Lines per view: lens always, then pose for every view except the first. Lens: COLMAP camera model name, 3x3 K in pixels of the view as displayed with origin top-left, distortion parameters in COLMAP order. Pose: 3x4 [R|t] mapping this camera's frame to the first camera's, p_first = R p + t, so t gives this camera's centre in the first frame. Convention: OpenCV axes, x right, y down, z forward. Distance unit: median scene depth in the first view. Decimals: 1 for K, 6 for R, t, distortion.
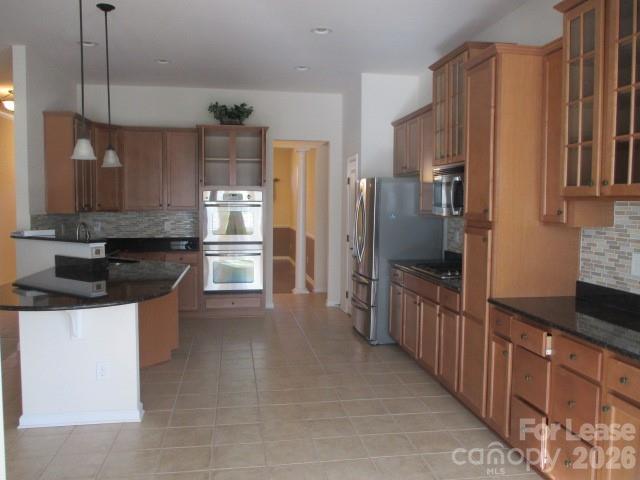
lens RADIAL K [[529.7, 0, 320.0], [0, 529.7, 240.0], [0, 0, 1]] dist [-0.021931, -0.005975]
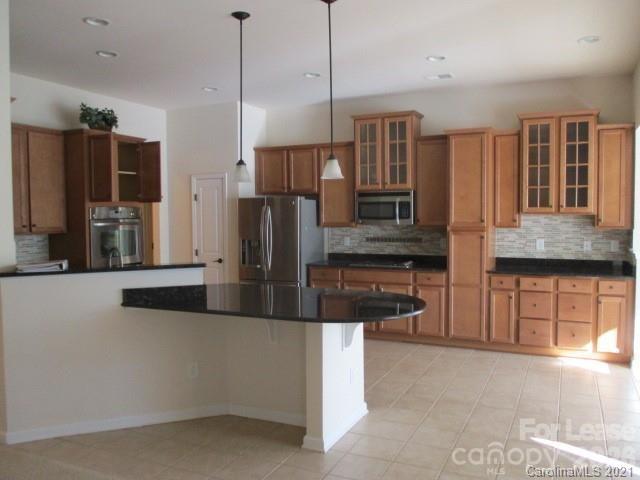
lens RADIAL K [[529.7, 0, 320.0], [0, 529.7, 240.0], [0, 0, 1]] dist [-0.021931, -0.005975]
pose [[0.567598, -0.047190, 0.821952, -1.488978], [0.068960, 0.997573, 0.009653, -0.047187], [-0.820413, 0.051203, 0.569474, 0.473310]]
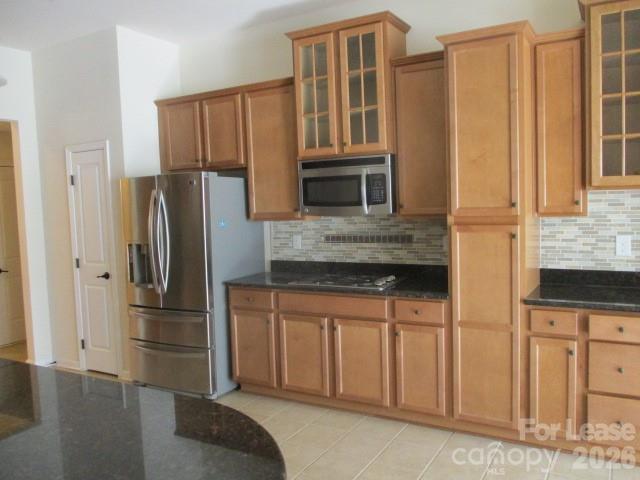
lens RADIAL K [[529.7, 0, 320.0], [0, 529.7, 240.0], [0, 0, 1]] dist [-0.021931, -0.005975]
pose [[0.627981, -0.081764, 0.773921, -0.627957], [0.092932, 0.995228, 0.029736, -0.054044], [-0.772660, 0.053249, 0.632583, 0.718580]]
